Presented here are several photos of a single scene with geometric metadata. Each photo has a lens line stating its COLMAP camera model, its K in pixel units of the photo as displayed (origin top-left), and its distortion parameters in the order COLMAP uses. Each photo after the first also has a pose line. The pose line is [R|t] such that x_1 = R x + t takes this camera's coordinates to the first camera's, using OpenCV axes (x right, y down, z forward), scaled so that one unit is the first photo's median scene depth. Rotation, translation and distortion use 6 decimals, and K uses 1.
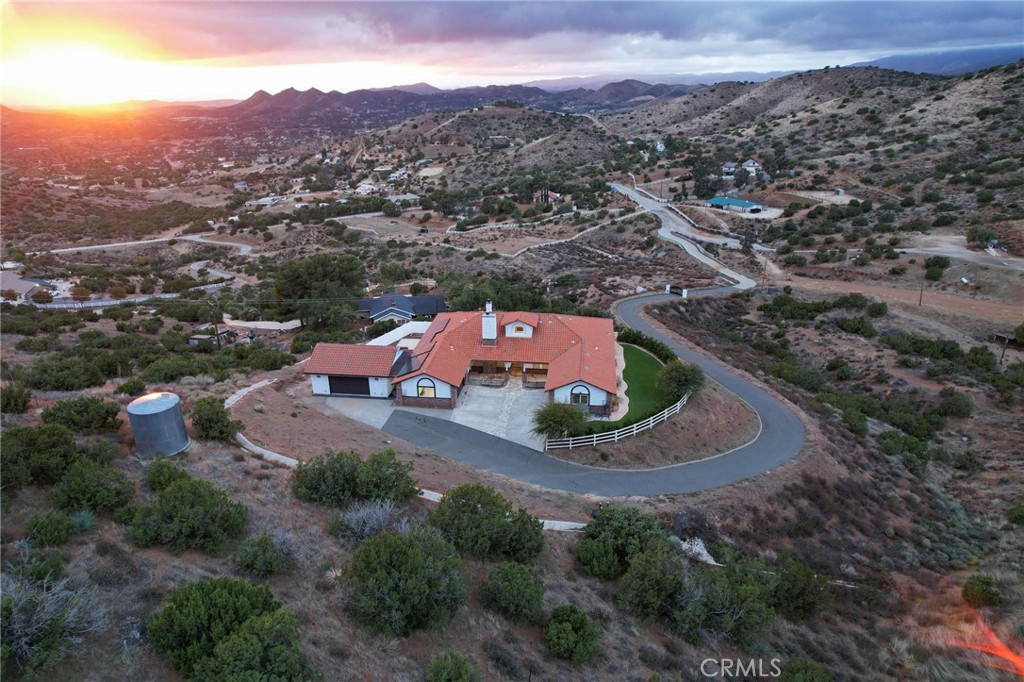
lens RADIAL K [[657.1, 0, 514.1], [0, 657.1, 343.7], [0, 0, 1]] dist [-0.085551, 0.076408]
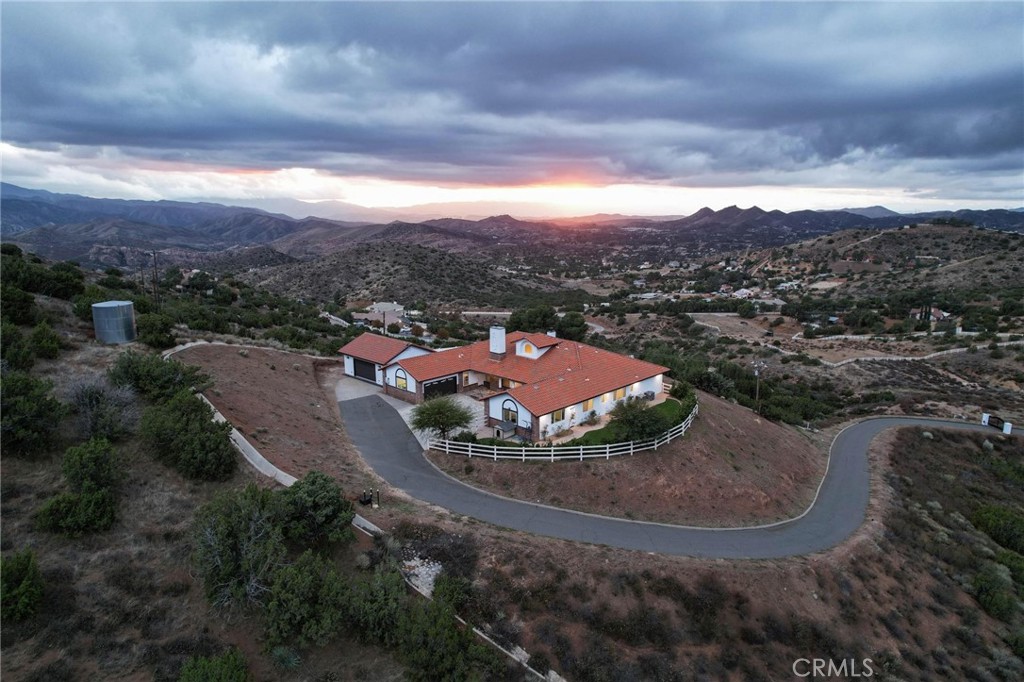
lens RADIAL K [[657.1, 0, 514.1], [0, 657.1, 343.7], [0, 0, 1]] dist [-0.085551, 0.076408]
pose [[0.802786, 0.132338, -0.581396, 0.097762], [-0.229206, 0.968632, -0.096004, 0.011898], [0.550454, 0.210330, 0.807937, 0.043965]]
